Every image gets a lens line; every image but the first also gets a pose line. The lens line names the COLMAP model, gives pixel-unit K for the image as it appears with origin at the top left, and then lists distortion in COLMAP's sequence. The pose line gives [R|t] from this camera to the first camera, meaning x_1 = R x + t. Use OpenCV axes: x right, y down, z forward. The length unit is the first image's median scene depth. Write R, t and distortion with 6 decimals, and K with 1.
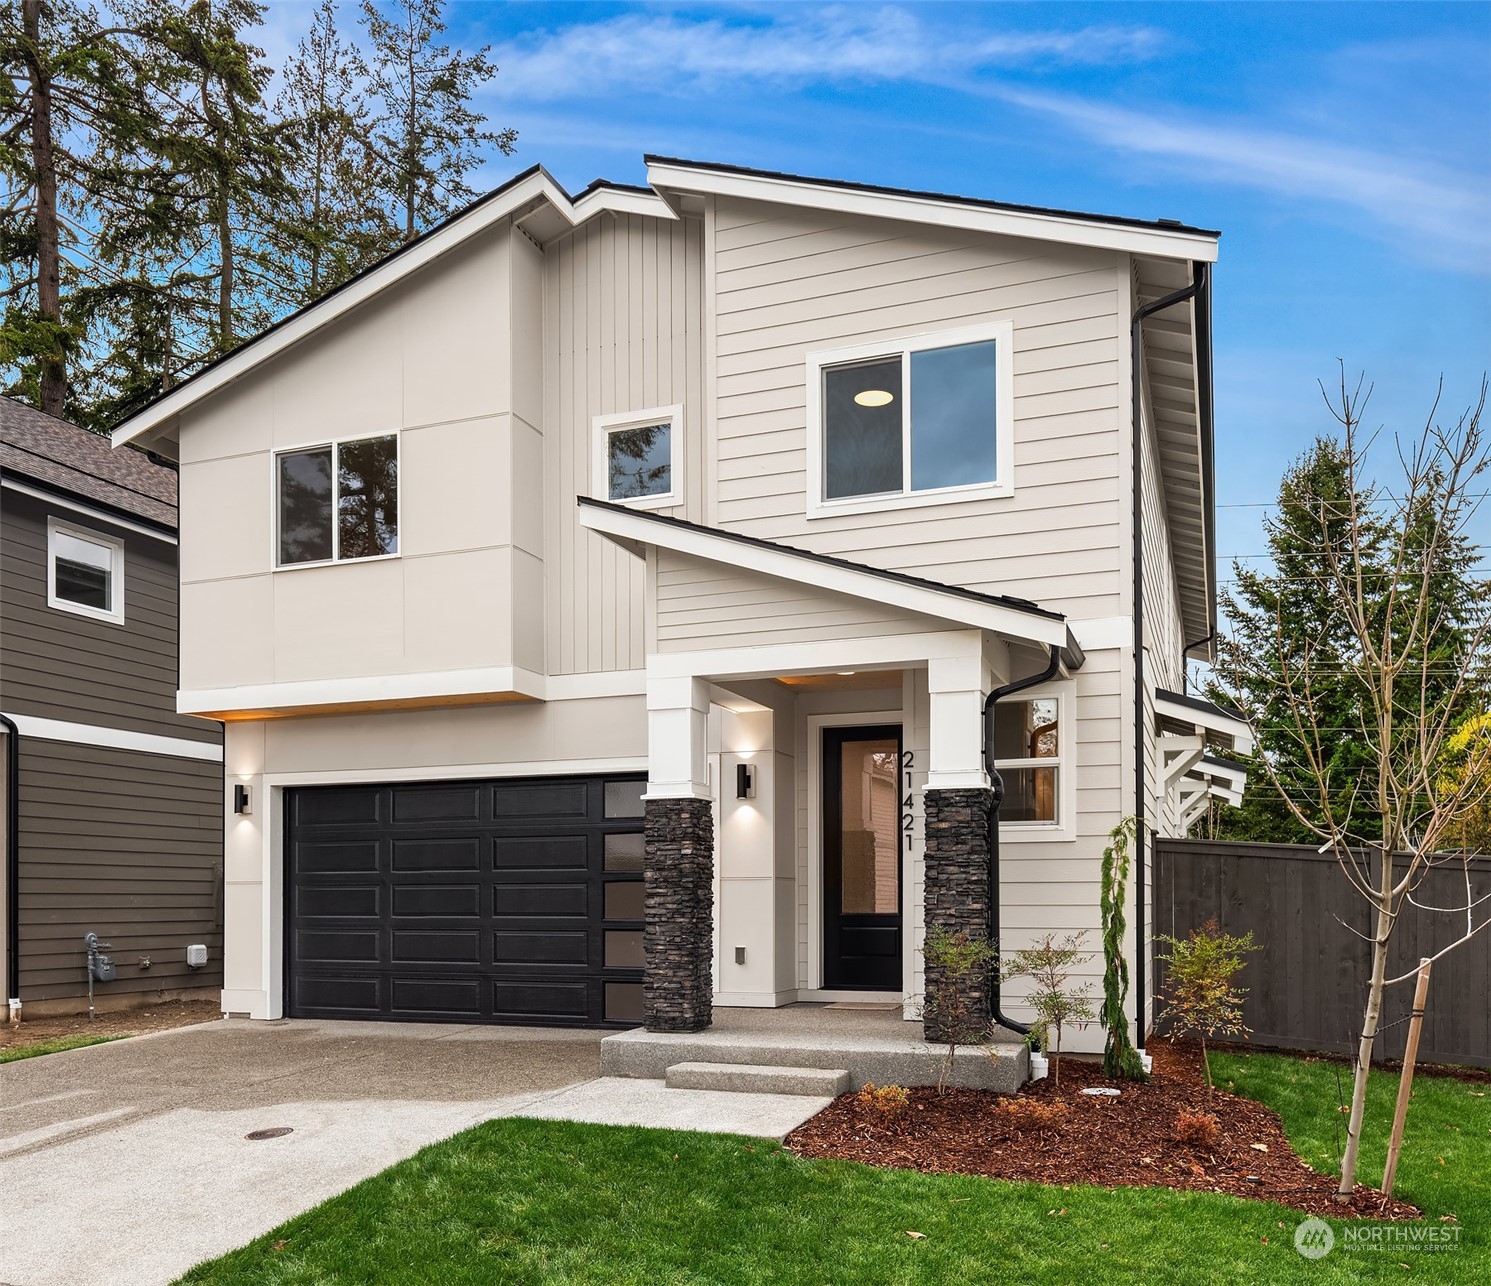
lens RADIAL K [[1346.2, 0, 745.6], [0, 1346.2, 648.3], [0, 0, 1]] dist [-0.005990, 0.000390]
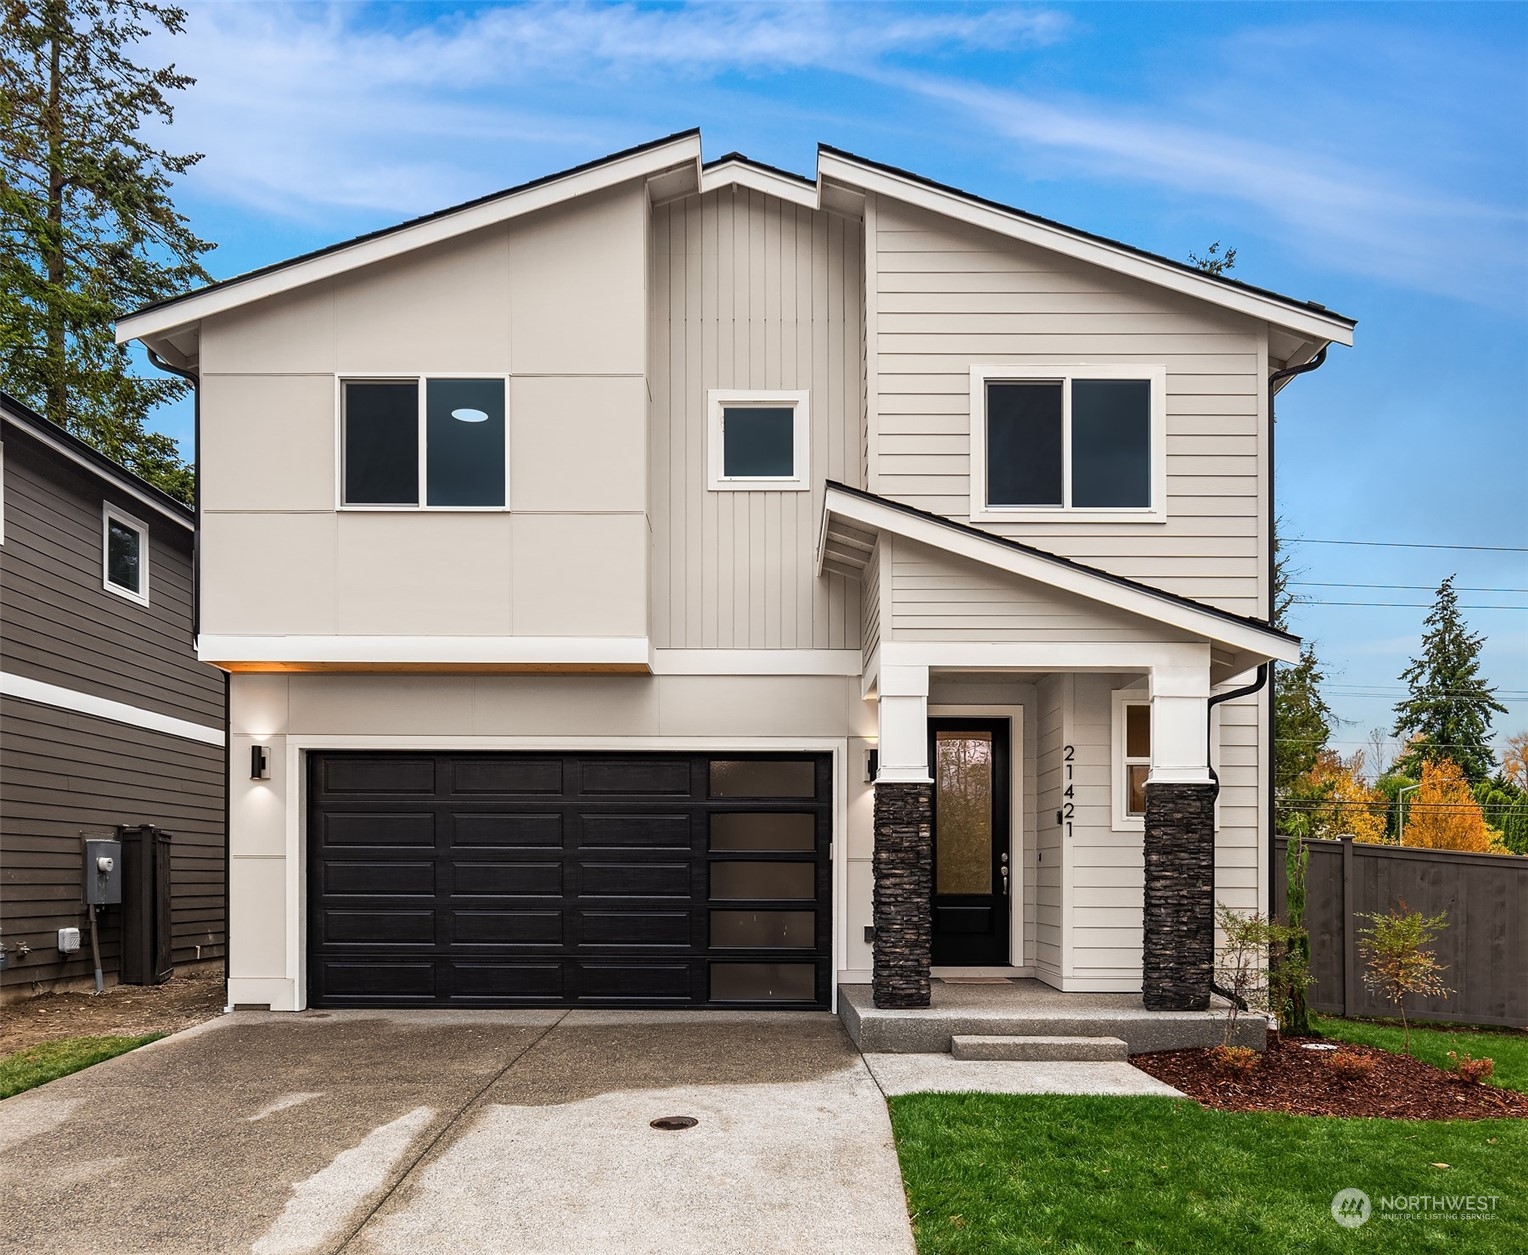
lens RADIAL K [[1373.2, 0, 764.6], [0, 1373.2, 624.6], [0, 0, 1]] dist [0.001449, -0.012144]
pose [[0.928246, 0.074018, 0.364527, -0.473491], [-0.074903, 0.997122, -0.011732, 0.009110], [-0.364347, -0.016414, 0.931119, 0.049207]]
